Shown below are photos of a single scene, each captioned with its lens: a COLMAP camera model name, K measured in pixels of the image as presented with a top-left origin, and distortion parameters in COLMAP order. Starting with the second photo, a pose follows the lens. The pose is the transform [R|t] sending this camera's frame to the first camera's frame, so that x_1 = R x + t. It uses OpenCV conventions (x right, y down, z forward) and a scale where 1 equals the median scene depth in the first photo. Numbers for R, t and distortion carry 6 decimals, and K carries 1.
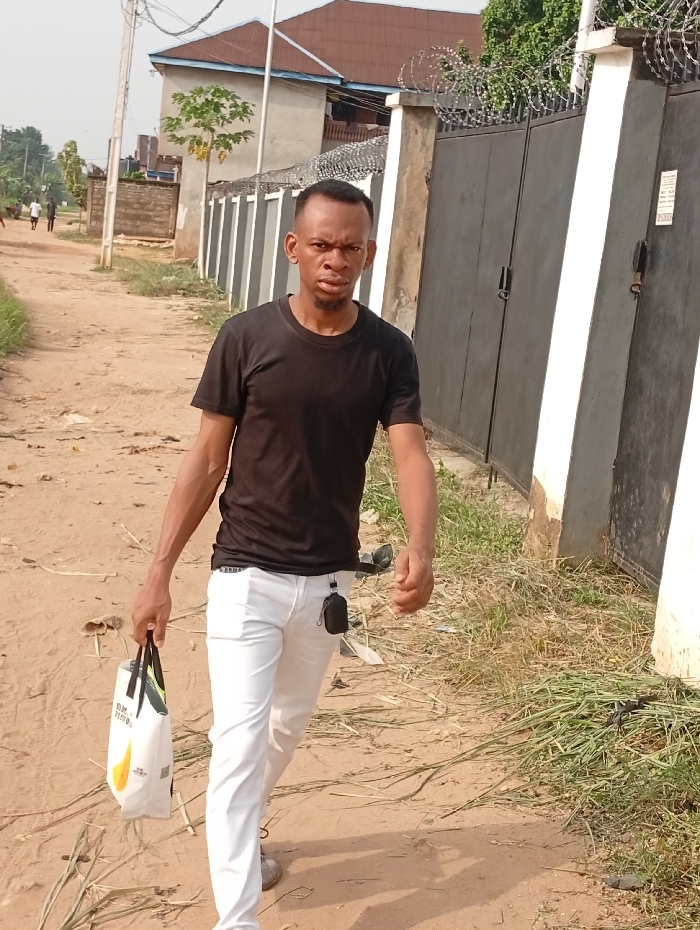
lens RADIAL K [[1474.4, 0, 350.0], [0, 1474.4, 465.0], [0, 0, 1]] dist [-0.024179, -0.085439]
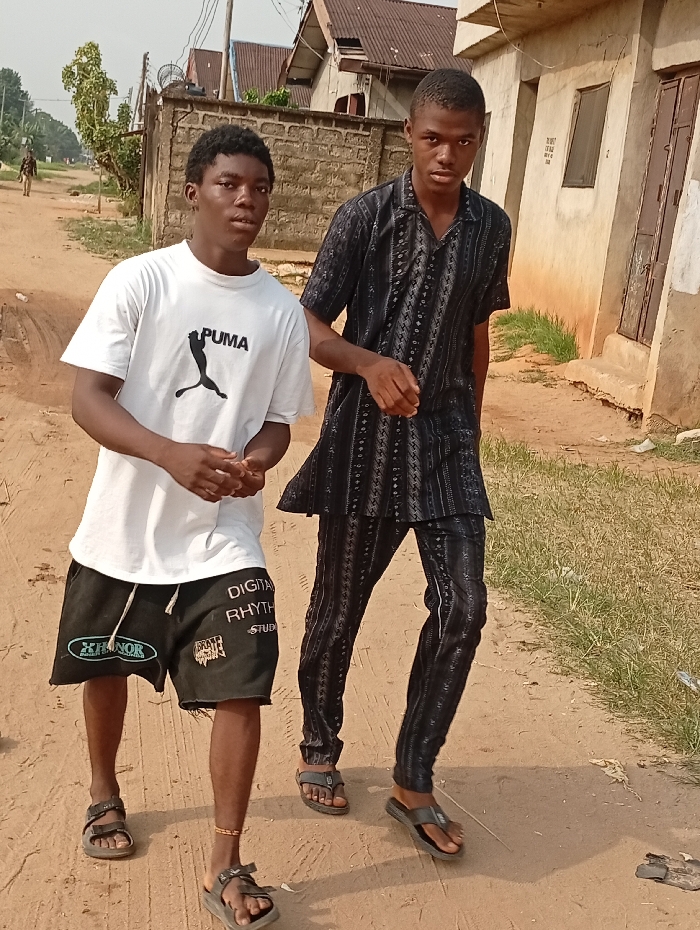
lens RADIAL K [[1453.6, 0, 350.0], [0, 1453.6, 465.0], [0, 0, 1]] dist [0.039484, 0.120492]
pose [[0.999875, 0.002842, 0.015580, -0.124641], [-0.003307, 0.999546, 0.029945, -0.102156], [-0.015488, -0.029992, 0.999430, 0.563454]]
